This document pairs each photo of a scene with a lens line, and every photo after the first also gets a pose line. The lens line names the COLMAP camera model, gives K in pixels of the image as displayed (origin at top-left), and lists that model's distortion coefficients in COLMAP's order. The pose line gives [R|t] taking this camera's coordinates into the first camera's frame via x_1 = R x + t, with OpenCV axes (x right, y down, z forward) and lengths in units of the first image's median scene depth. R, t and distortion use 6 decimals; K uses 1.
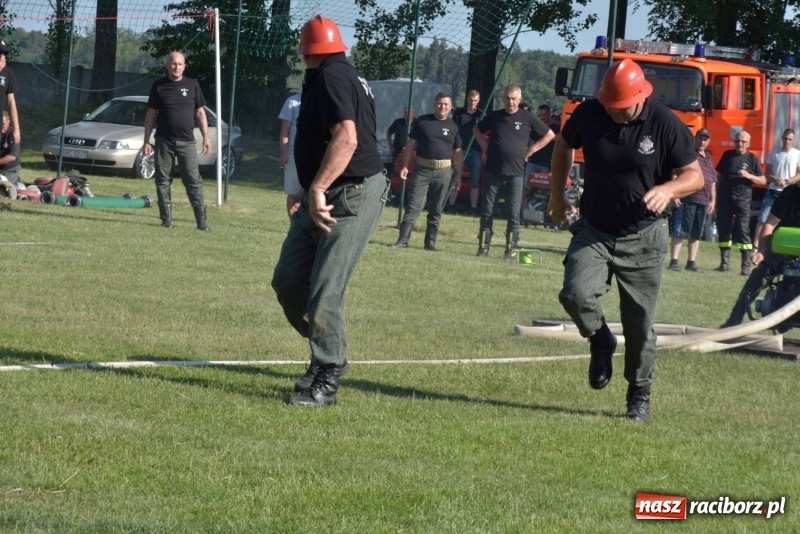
lens RADIAL K [[3163.1, 0, 400.0], [0, 3163.1, 267.0], [0, 0, 1]] dist [0.182699, 2.539709]
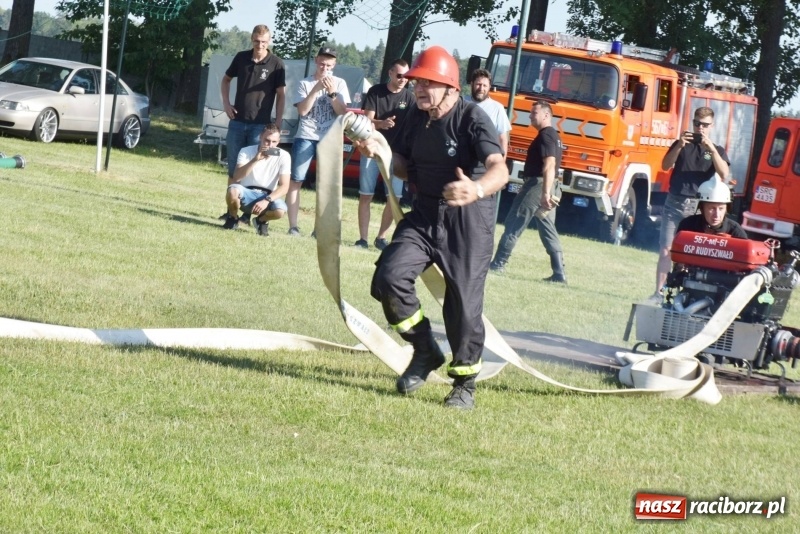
lens RADIAL K [[2866.5, 0, 400.0], [0, 2866.5, 267.0], [0, 0, 1]] dist [0.020889, 2.881483]
pose [[0.997650, 0.065495, 0.020121, 0.013845], [-0.065594, 0.997837, 0.004318, -0.000556], [-0.019795, -0.005628, 0.999788, 0.114621]]
